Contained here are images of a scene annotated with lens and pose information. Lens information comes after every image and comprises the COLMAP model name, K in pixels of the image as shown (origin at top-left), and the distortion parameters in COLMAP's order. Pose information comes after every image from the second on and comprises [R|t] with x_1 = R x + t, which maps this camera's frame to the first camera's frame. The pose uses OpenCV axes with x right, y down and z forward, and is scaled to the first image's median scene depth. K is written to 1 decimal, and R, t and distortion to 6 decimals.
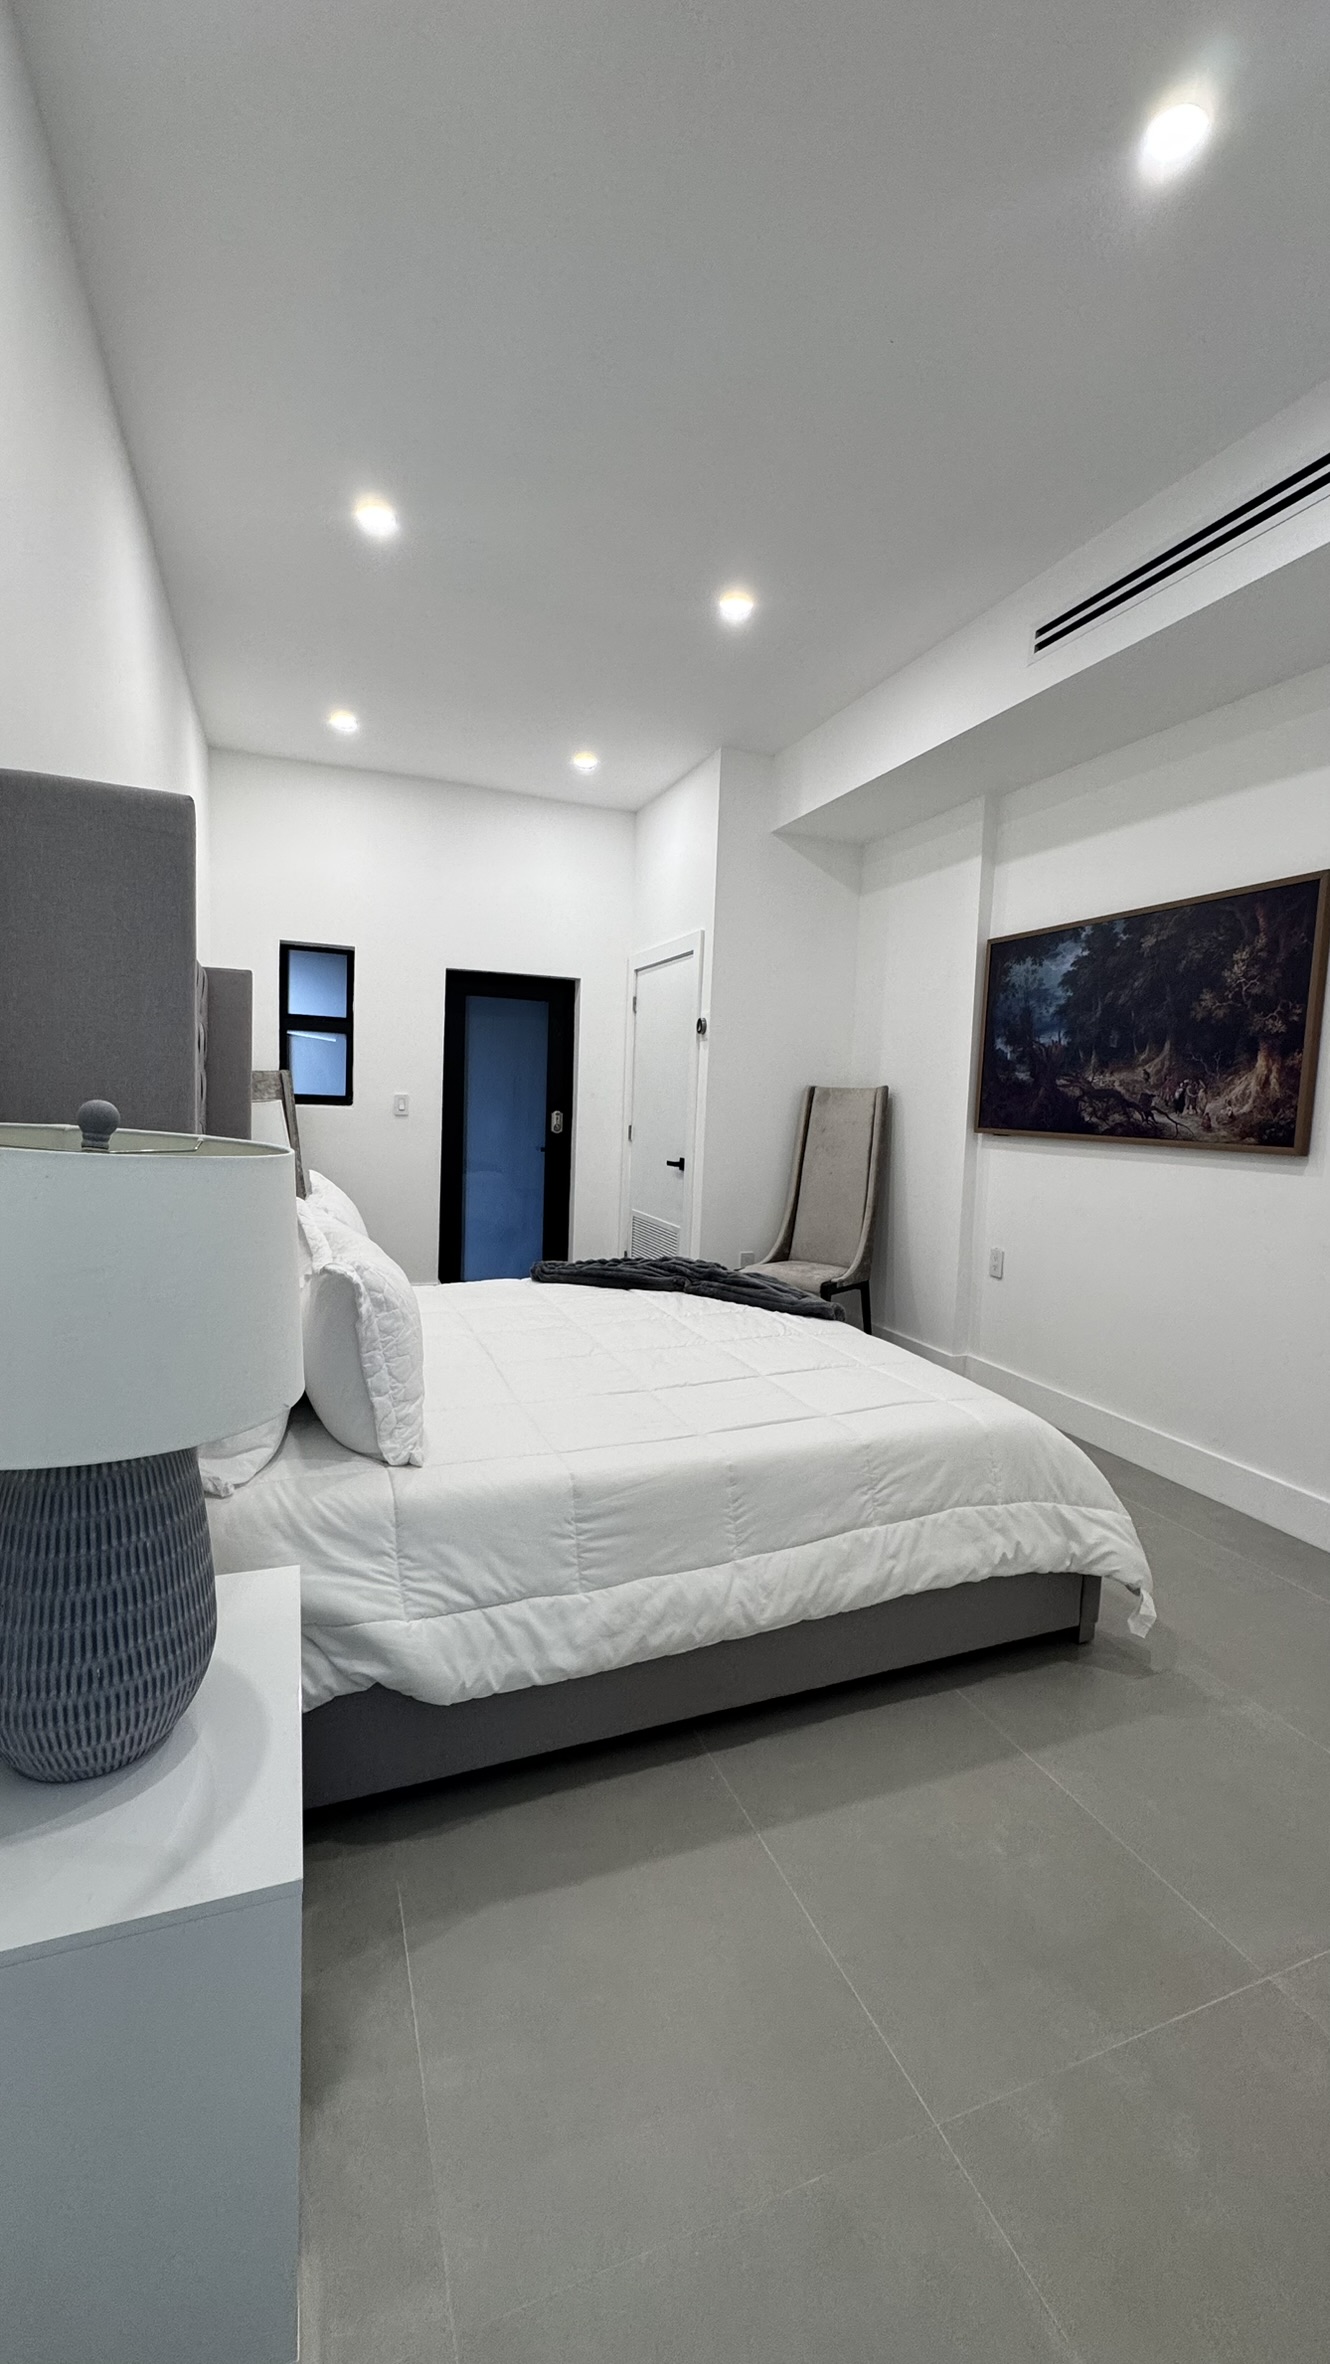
lens RADIAL K [[940.4, 0, 669.8], [0, 940.4, 1161.5], [0, 0, 1]] dist [-0.004348, 0.000160]
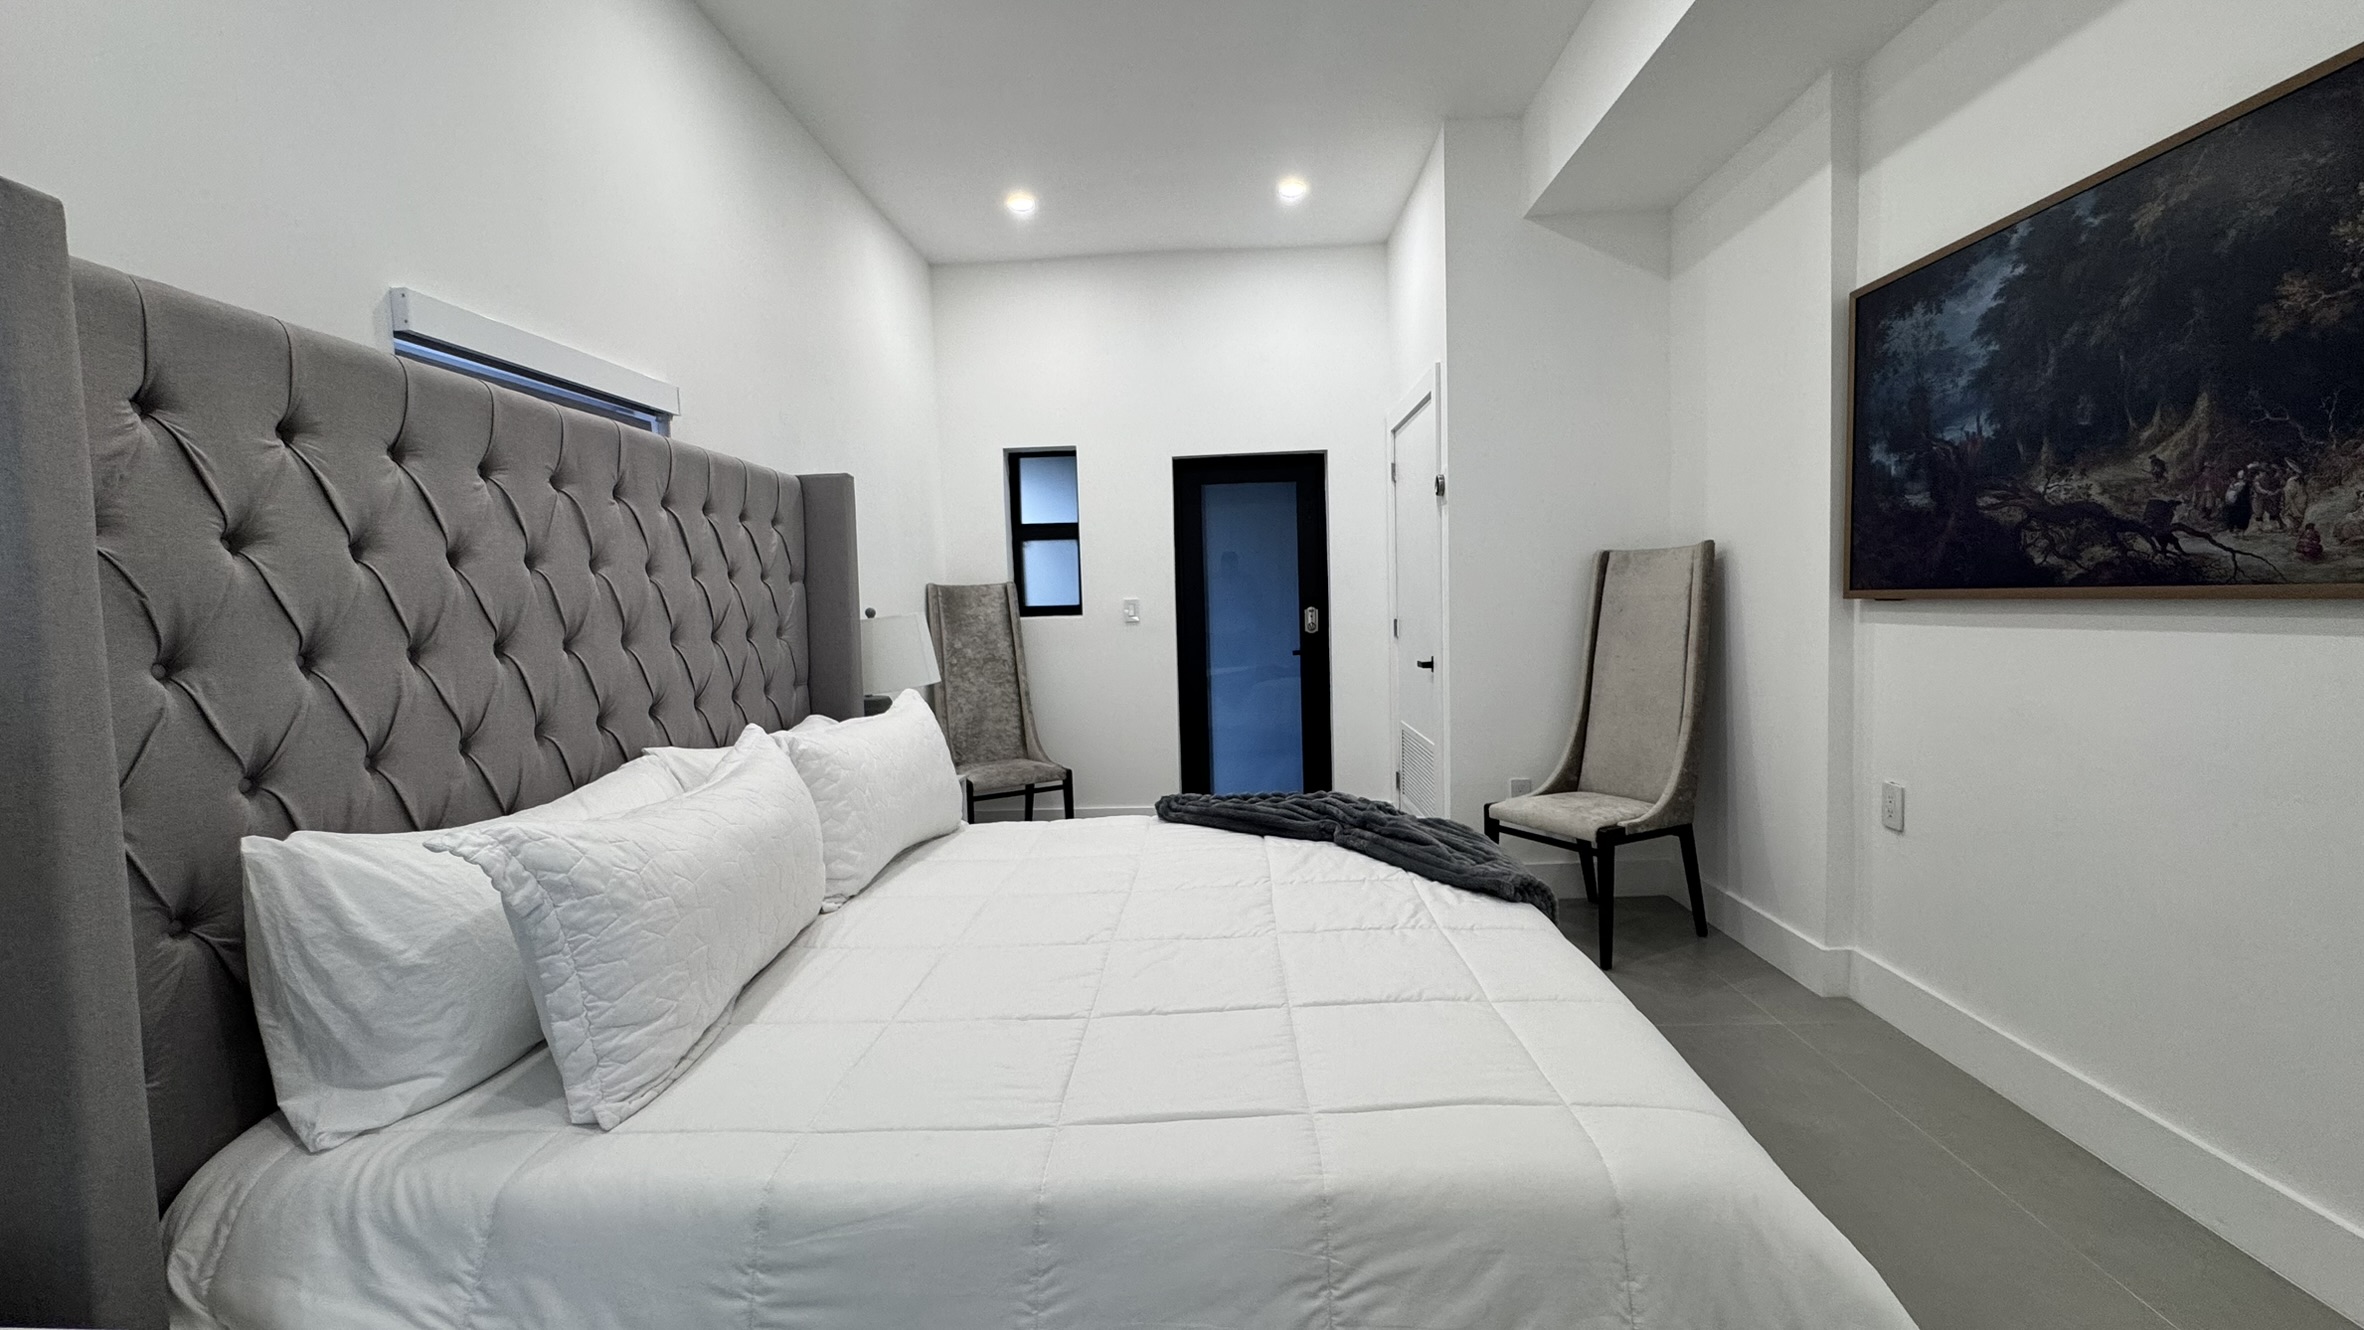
lens RADIAL K [[940.4, 0, 1181.1], [0, 940.4, 652.9], [0, 0, 1]] dist [-0.004348, 0.000160]
pose [[0.909194, -0.042460, -0.414202, 0.222511], [0.036629, 0.999086, -0.022013, 0.003993], [0.414758, 0.004842, 0.909919, 0.296640]]
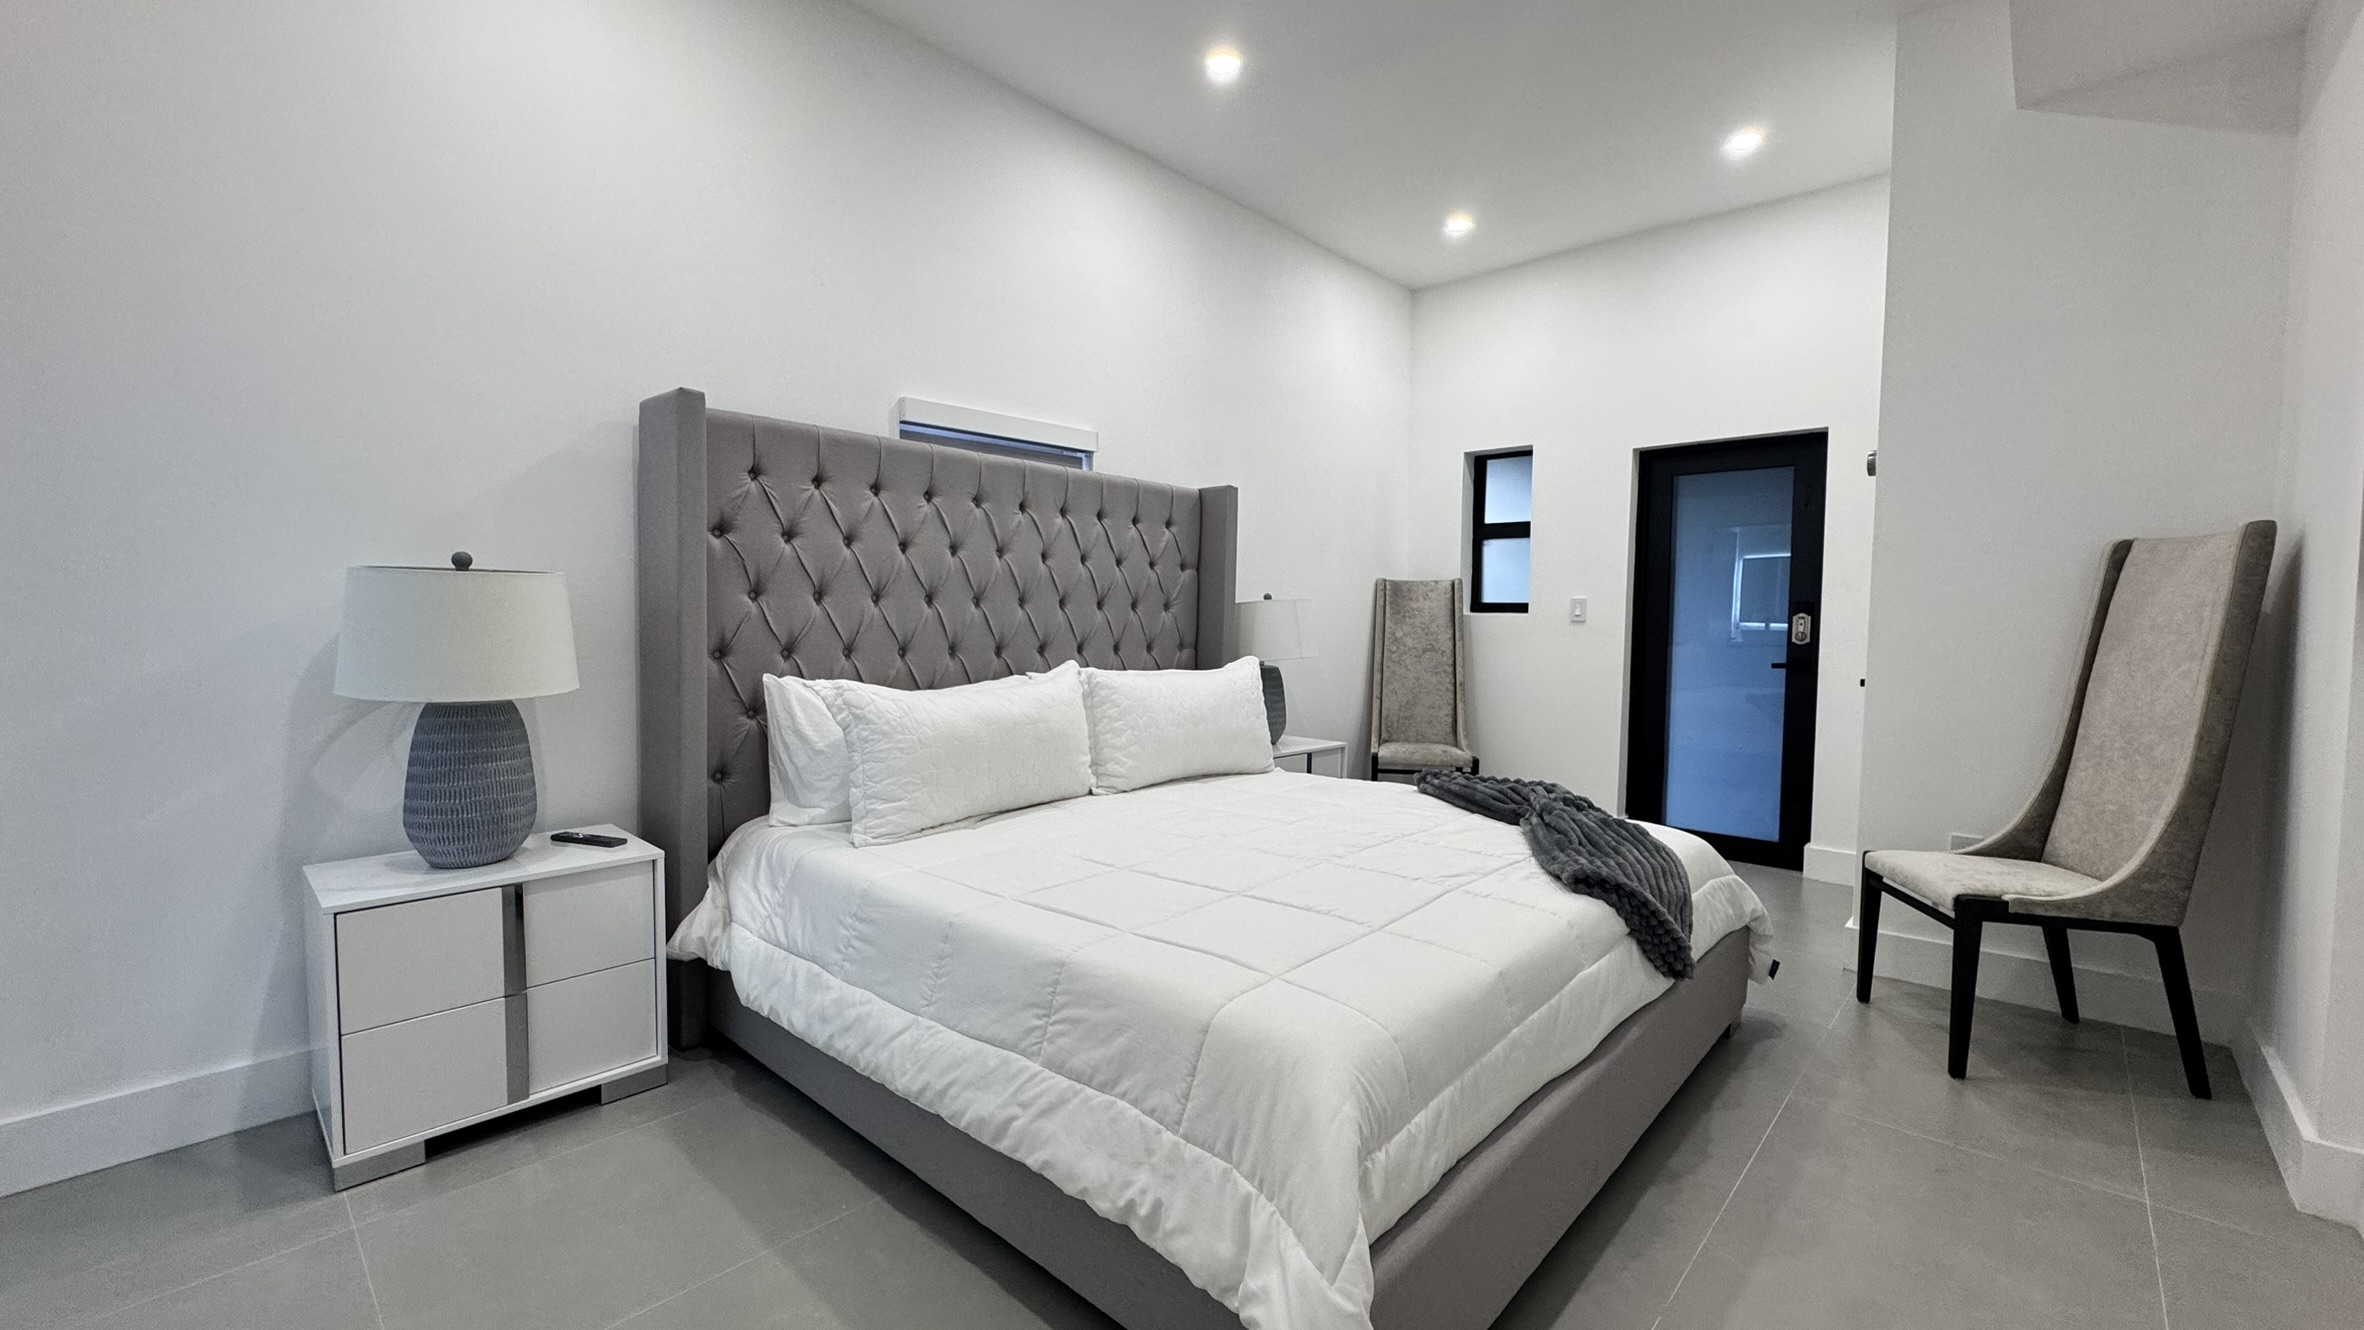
lens RADIAL K [[940.4, 0, 1185.9], [0, 940.4, 653.0], [0, 0, 1]] dist [-0.004348, 0.000160]
pose [[0.433537, 0.003216, -0.901130, 0.582227], [-0.055290, 0.998205, -0.023038, 0.034989], [0.899438, 0.059811, 0.432936, 0.449307]]
